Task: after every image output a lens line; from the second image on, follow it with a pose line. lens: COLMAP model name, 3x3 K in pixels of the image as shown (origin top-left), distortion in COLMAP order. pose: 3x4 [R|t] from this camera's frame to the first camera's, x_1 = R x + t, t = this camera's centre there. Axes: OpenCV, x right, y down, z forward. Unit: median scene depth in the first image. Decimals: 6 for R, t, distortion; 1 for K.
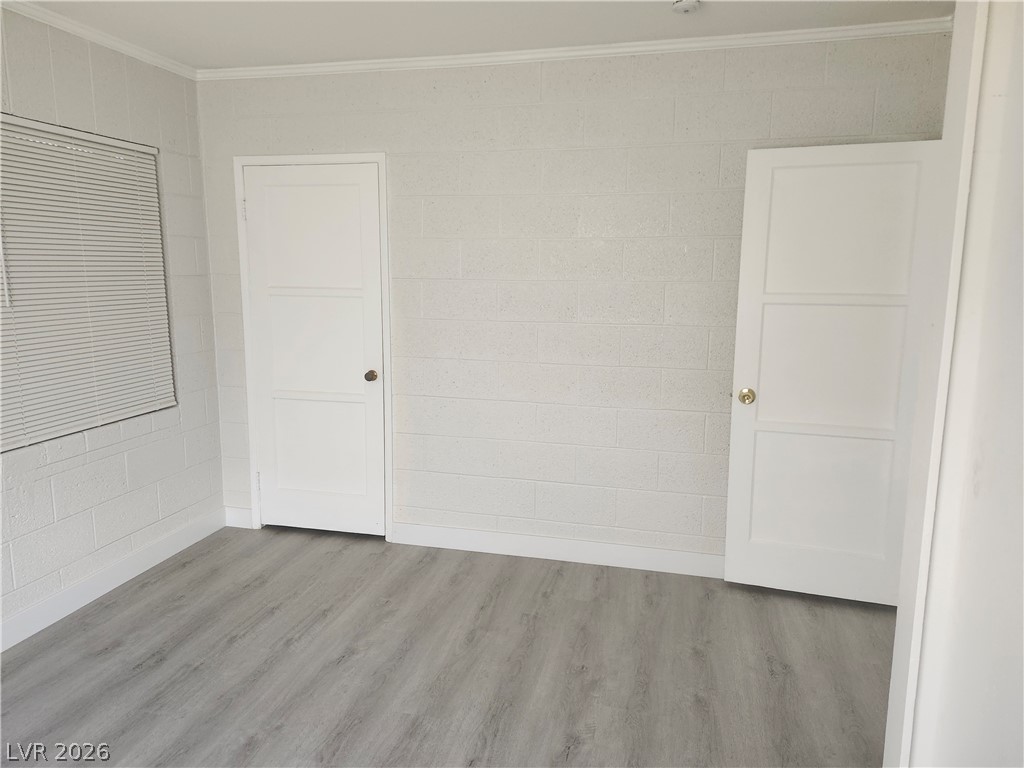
lens RADIAL K [[713.2, 0, 514.7], [0, 713.2, 382.2], [0, 0, 1]] dist [0.040868, -0.050425]
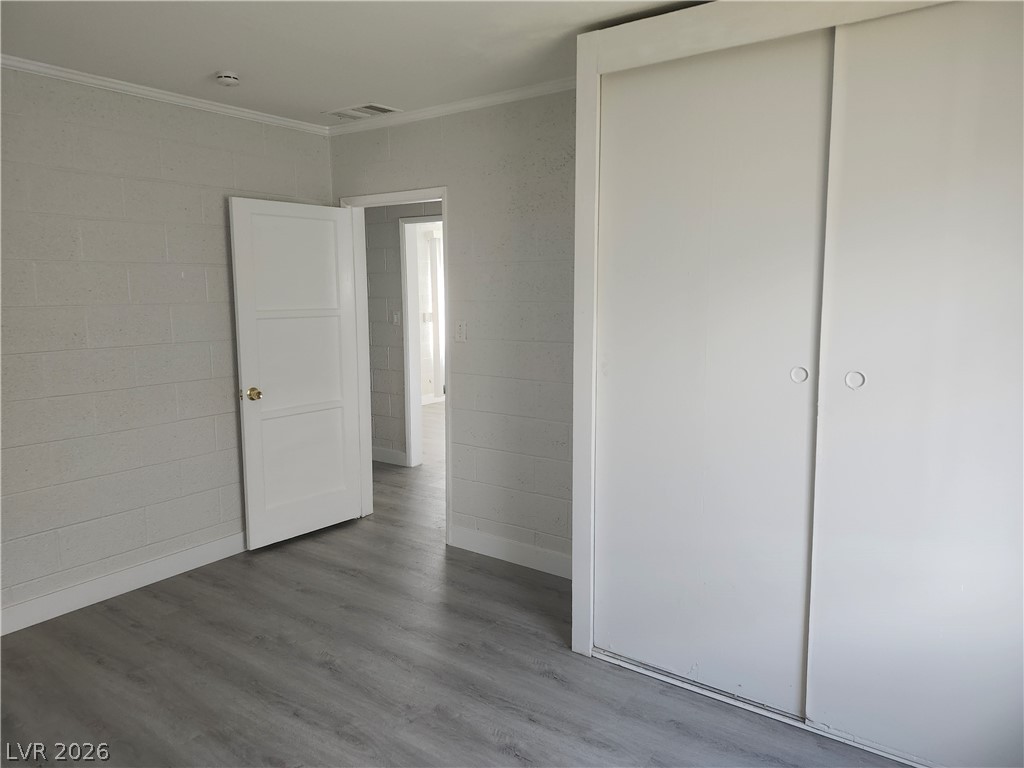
lens RADIAL K [[713.2, 0, 514.7], [0, 713.2, 382.2], [0, 0, 1]] dist [0.040868, -0.050425]
pose [[0.336768, -0.127057, 0.932976, -0.681071], [0.159779, 0.984195, 0.076358, -0.022688], [-0.927932, 0.123355, 0.351747, 0.140518]]
